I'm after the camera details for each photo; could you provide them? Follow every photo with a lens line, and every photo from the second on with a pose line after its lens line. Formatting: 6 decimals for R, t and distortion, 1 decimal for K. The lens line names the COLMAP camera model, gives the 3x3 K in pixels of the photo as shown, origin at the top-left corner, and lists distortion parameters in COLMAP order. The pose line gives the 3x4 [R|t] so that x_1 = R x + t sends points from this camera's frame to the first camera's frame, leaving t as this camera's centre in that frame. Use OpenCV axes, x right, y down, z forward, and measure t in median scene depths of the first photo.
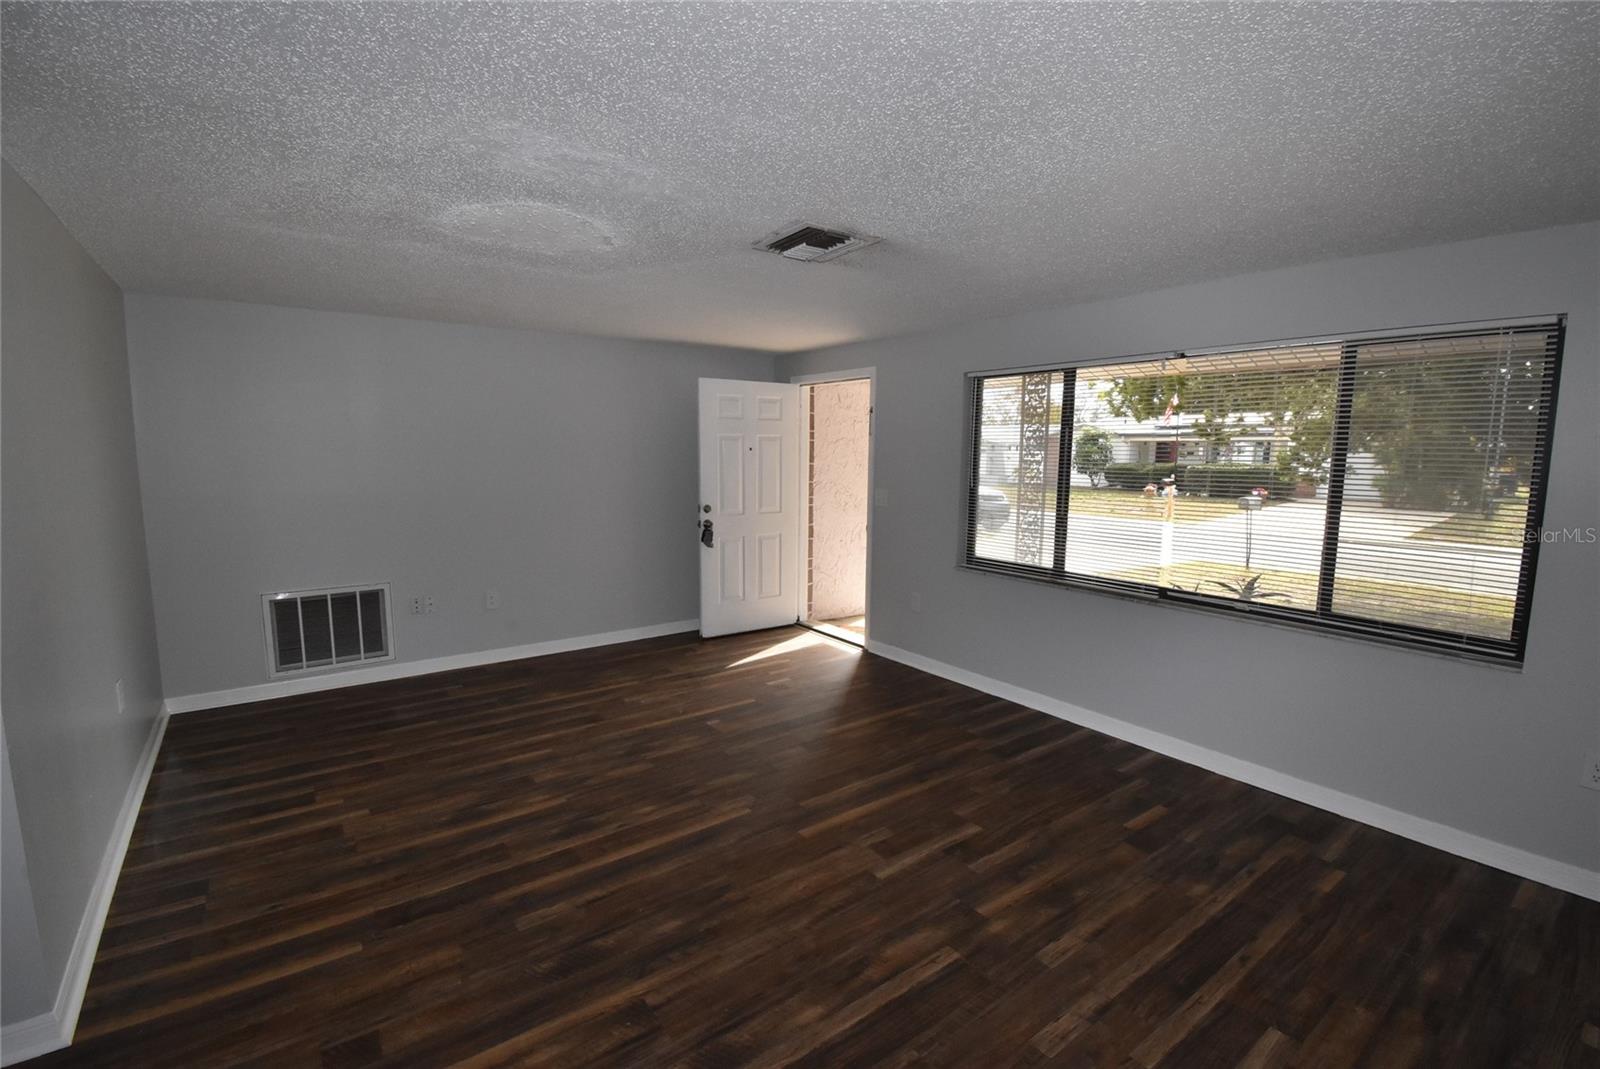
lens RADIAL K [[705.9, 0, 798.3], [0, 705.9, 533.0], [0, 0, 1]] dist [0.002413, -0.013910]
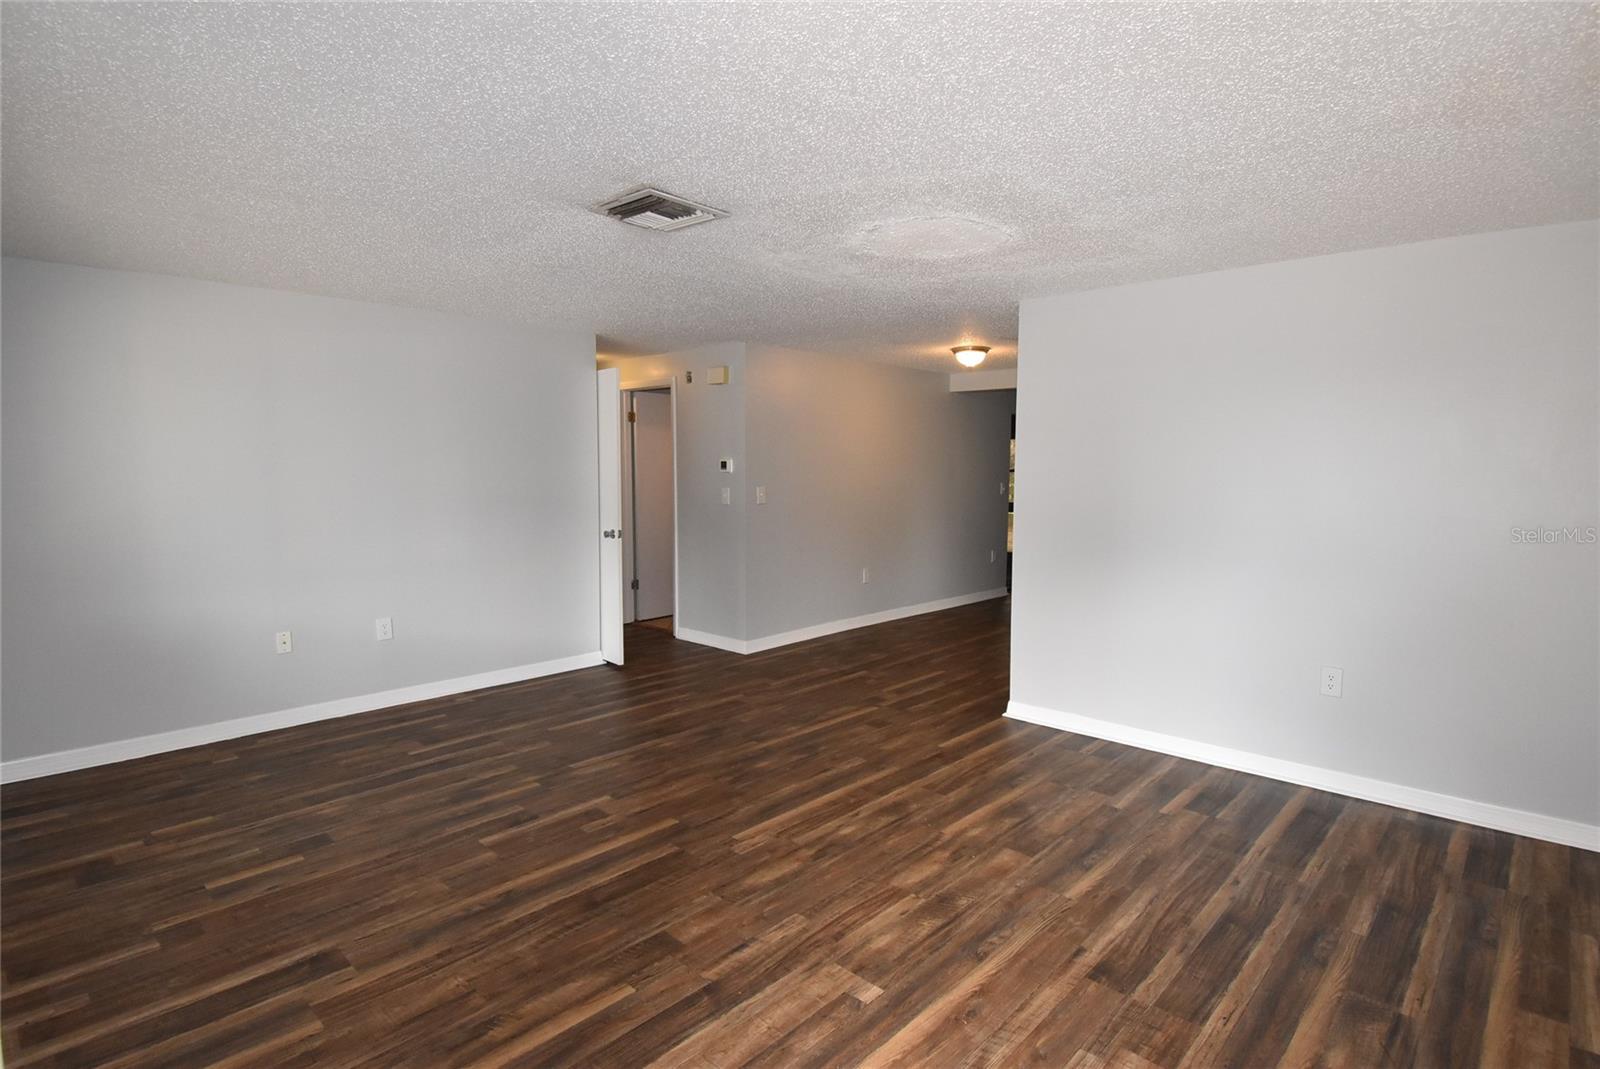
lens RADIAL K [[809.7, 0, 795.3], [0, 809.7, 530.8], [0, 0, 1]] dist [-0.004602, -0.010758]
pose [[-0.985061, 0.000509, -0.172207, 0.032604], [-0.033676, 0.980119, 0.195532, -0.198639], [0.168883, 0.198410, -0.965459, 1.971825]]
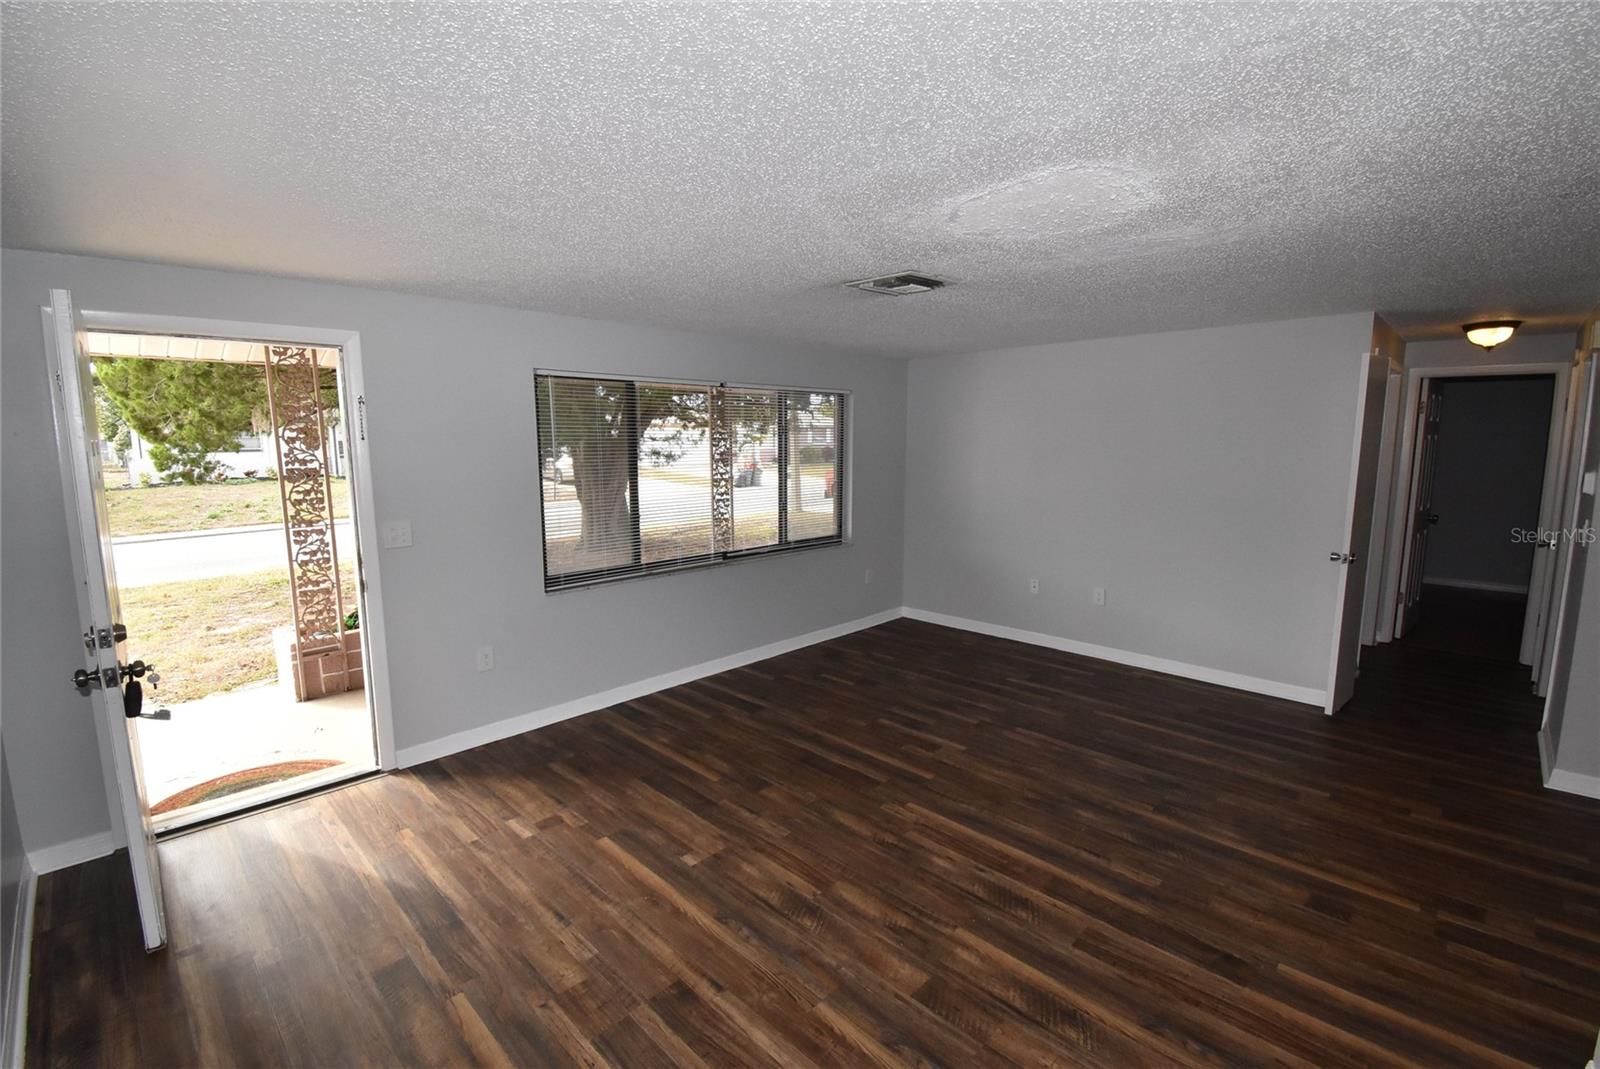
lens RADIAL K [[705.9, 0, 800.6], [0, 705.9, 529.5], [0, 0, 1]] dist [0.002413, -0.013910]
pose [[-0.148126, -0.137743, 0.979329, -1.047084], [0.121264, 0.980251, 0.156214, -0.199890], [-0.981506, 0.141896, -0.128497, 1.263606]]
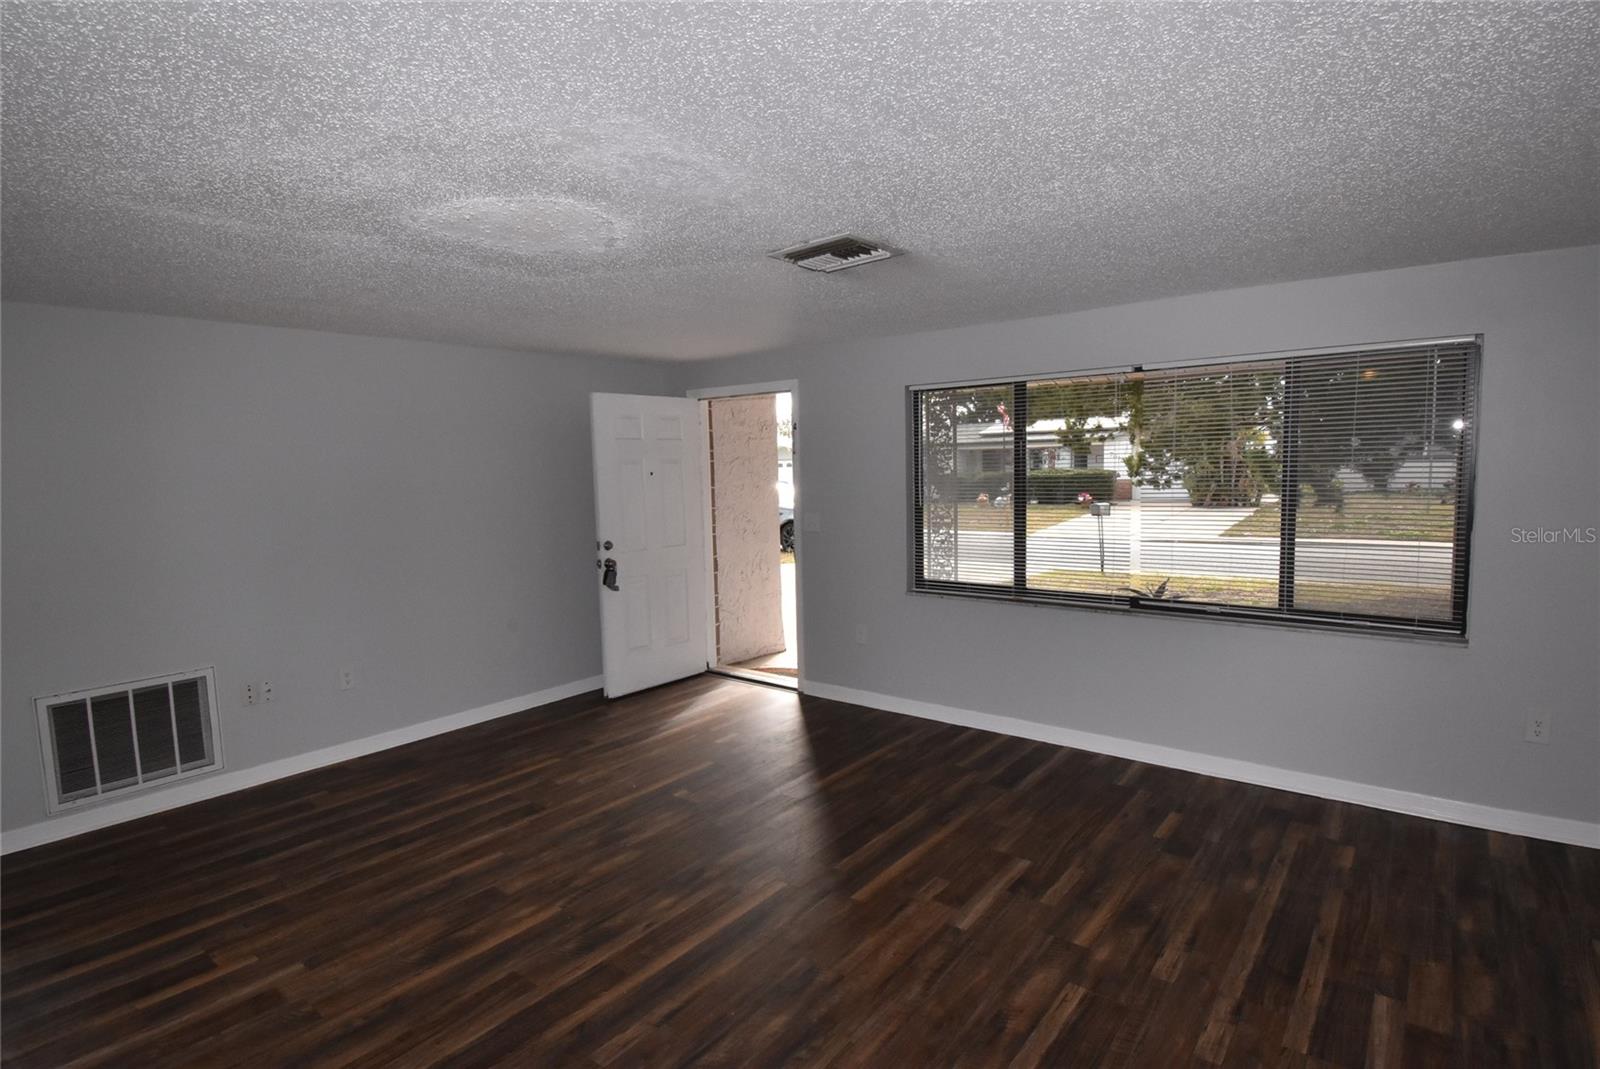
lens RADIAL K [[809.7, 0, 797.5], [0, 809.7, 527.6], [0, 0, 1]] dist [-0.004602, -0.010758]
pose [[0.965636, -0.052482, 0.254542, -0.292540], [0.063357, 0.997387, -0.034708, -0.014061], [-0.252056, 0.049642, 0.966439, -0.000967]]
